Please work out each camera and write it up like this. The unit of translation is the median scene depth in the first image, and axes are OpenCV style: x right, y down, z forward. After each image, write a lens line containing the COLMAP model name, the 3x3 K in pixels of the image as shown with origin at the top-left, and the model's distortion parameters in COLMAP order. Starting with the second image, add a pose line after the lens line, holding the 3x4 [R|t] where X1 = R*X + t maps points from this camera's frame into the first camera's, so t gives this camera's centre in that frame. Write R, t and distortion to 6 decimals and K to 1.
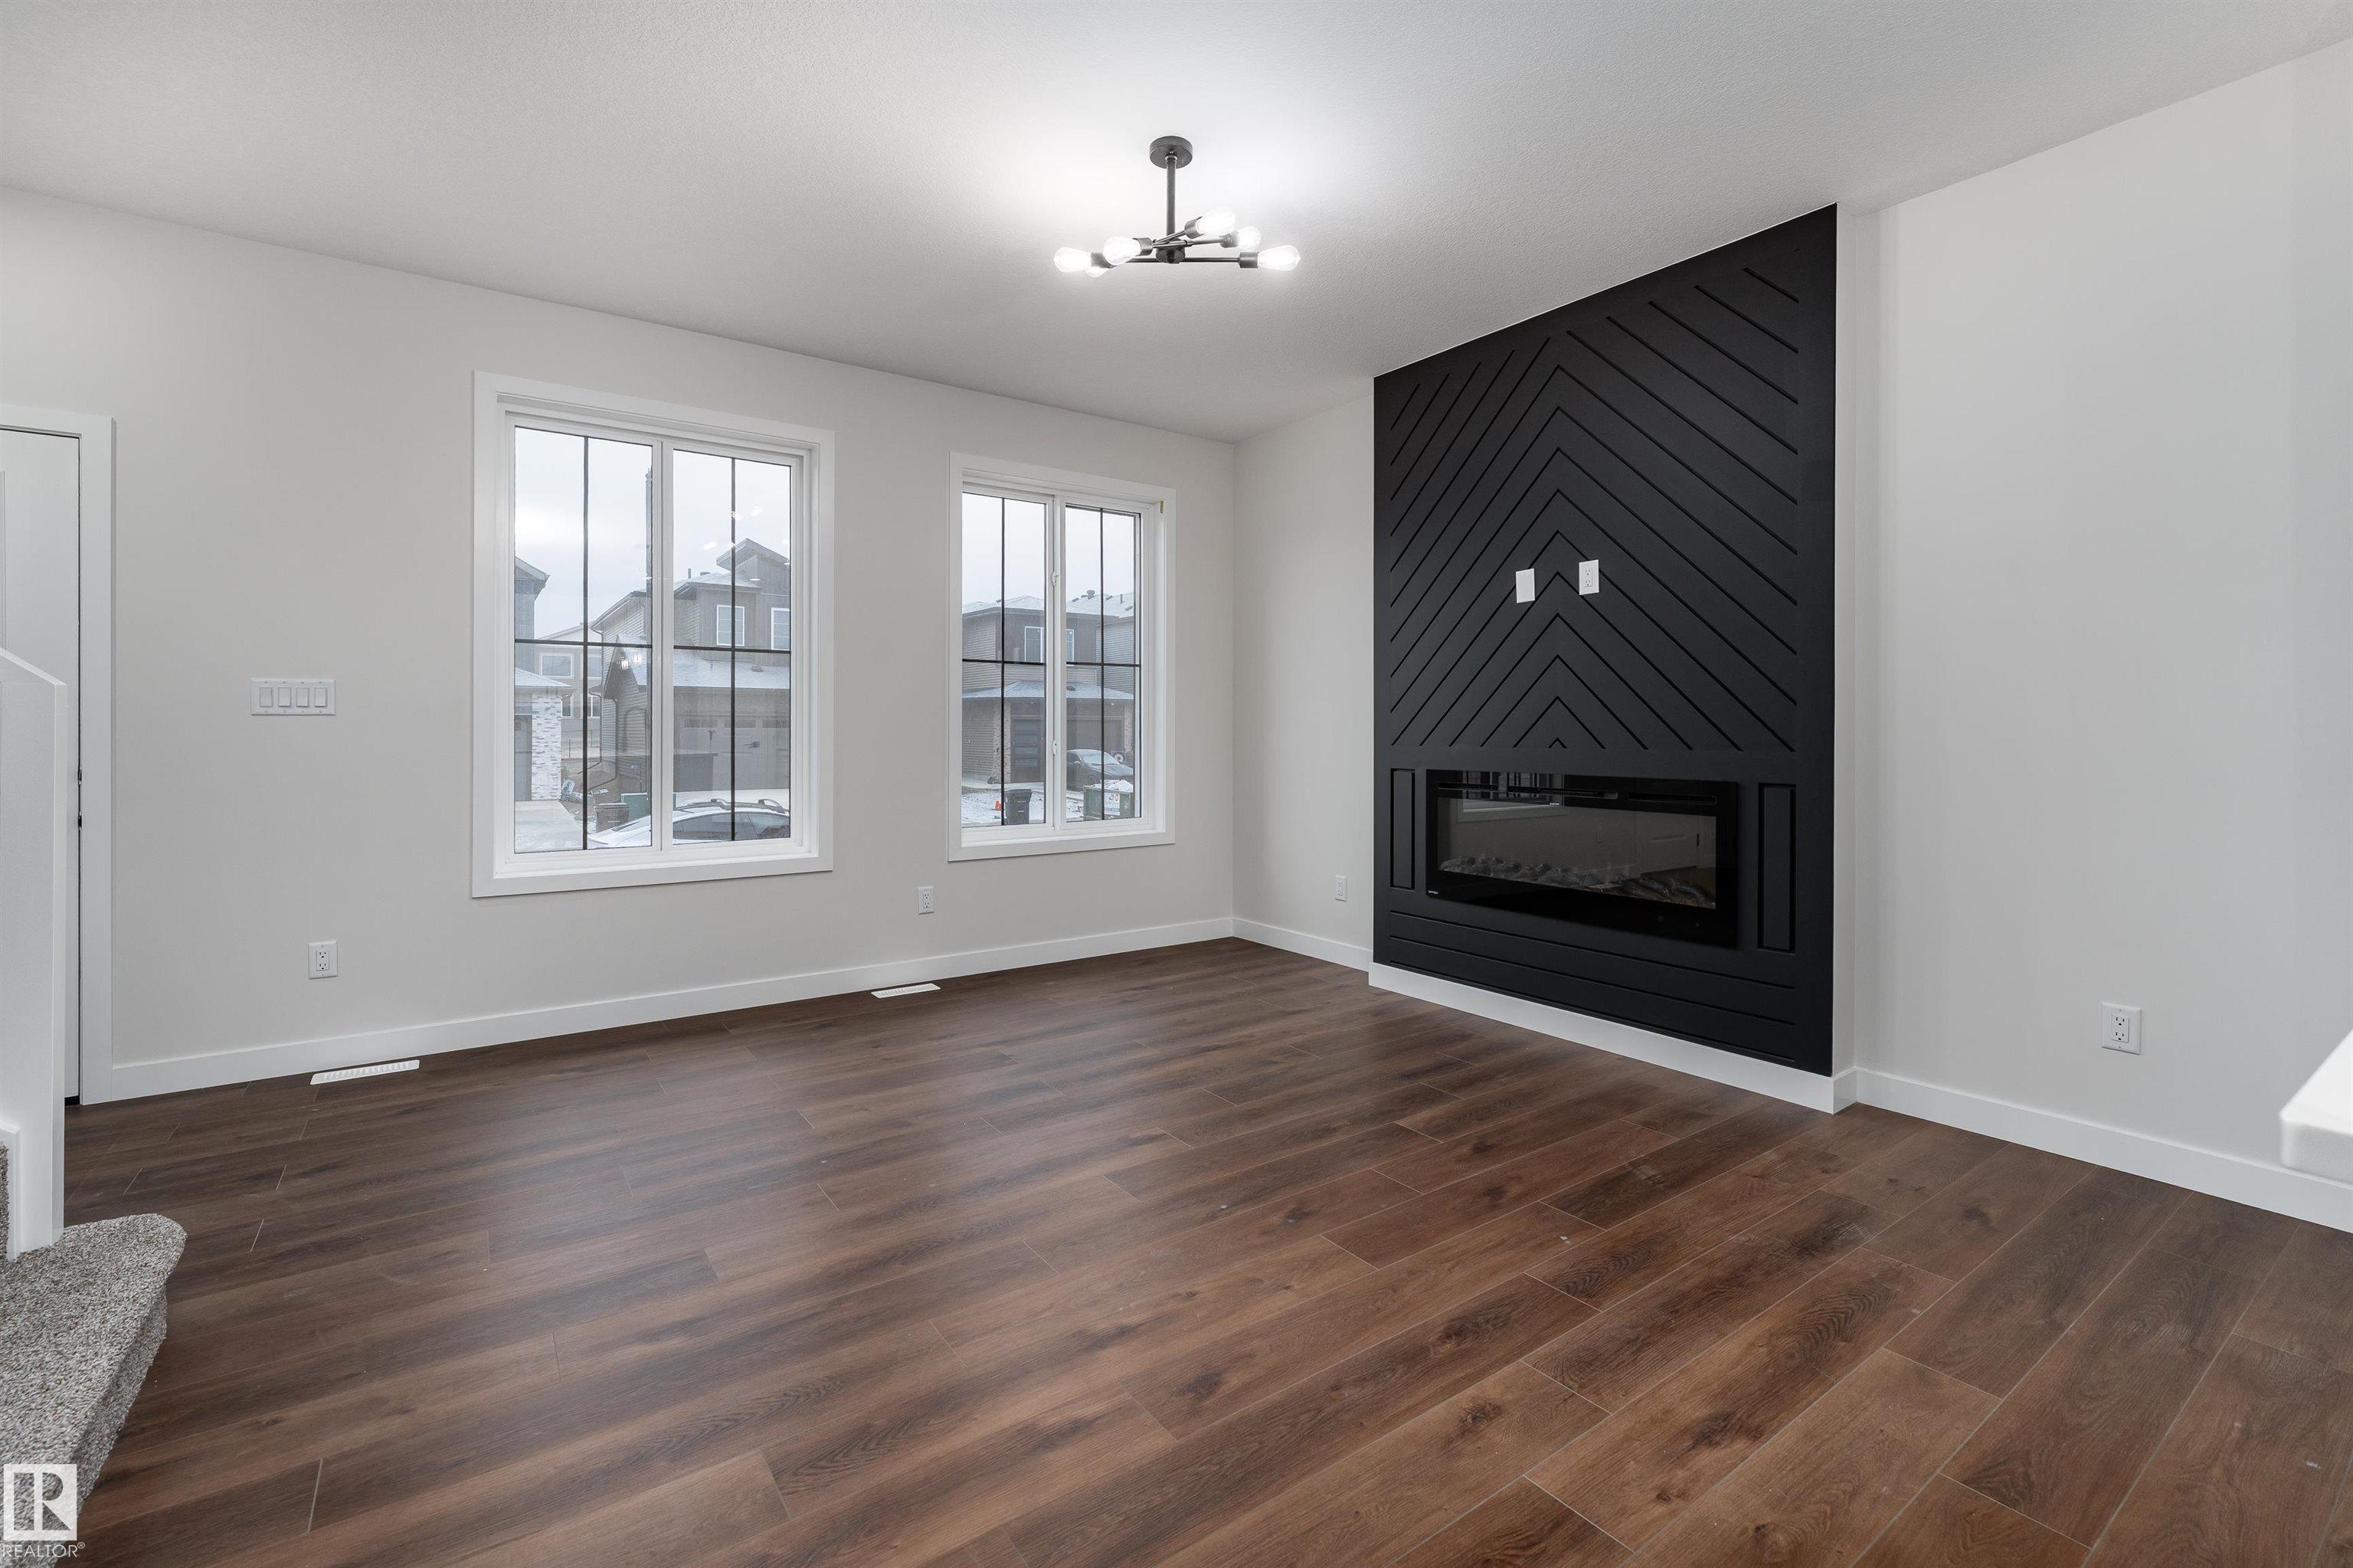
lens RADIAL K [[1015.0, 0, 1156.5], [0, 1015.0, 733.1], [0, 0, 1]] dist [-0.001622, -0.000267]
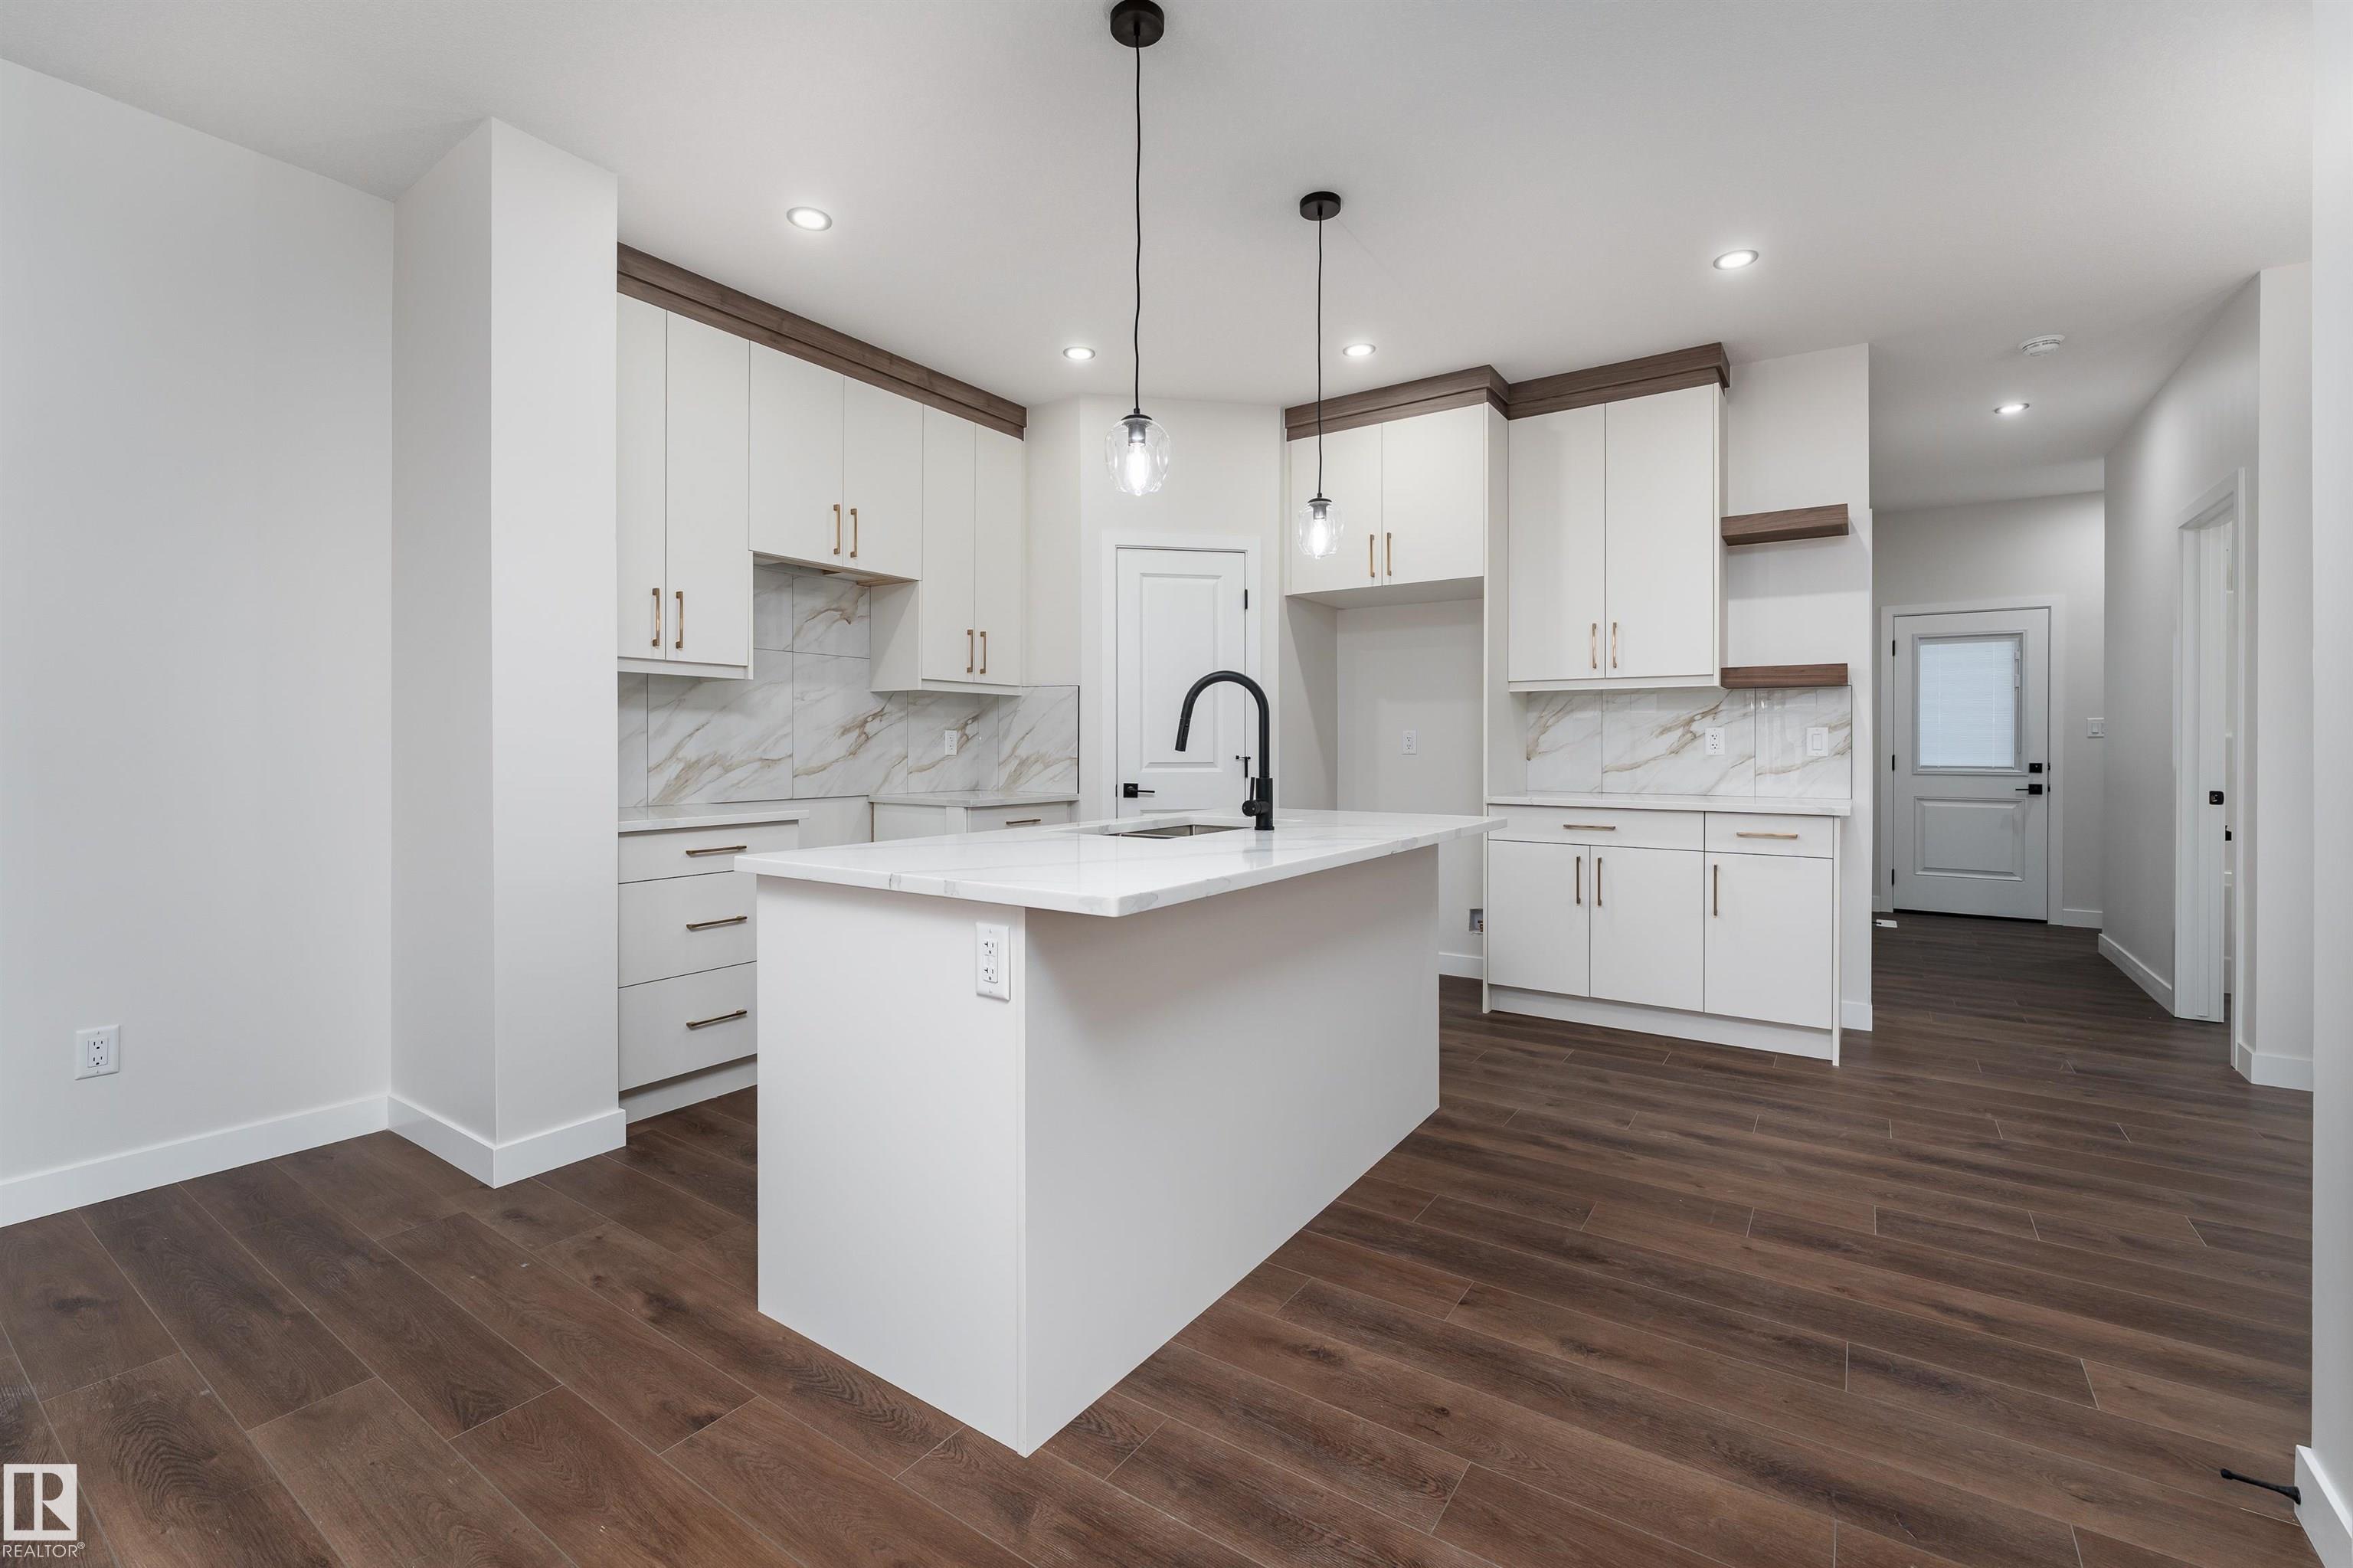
lens RADIAL K [[1007.4, 0, 1166.5], [0, 1007.4, 748.1], [0, 0, 1]] dist [-0.002463, -0.000465]
pose [[-0.351356, -0.005771, 0.936224, -0.203187], [-0.000735, 0.999982, 0.005888, 0.000731], [-0.936242, 0.001381, -0.351354, 0.289436]]
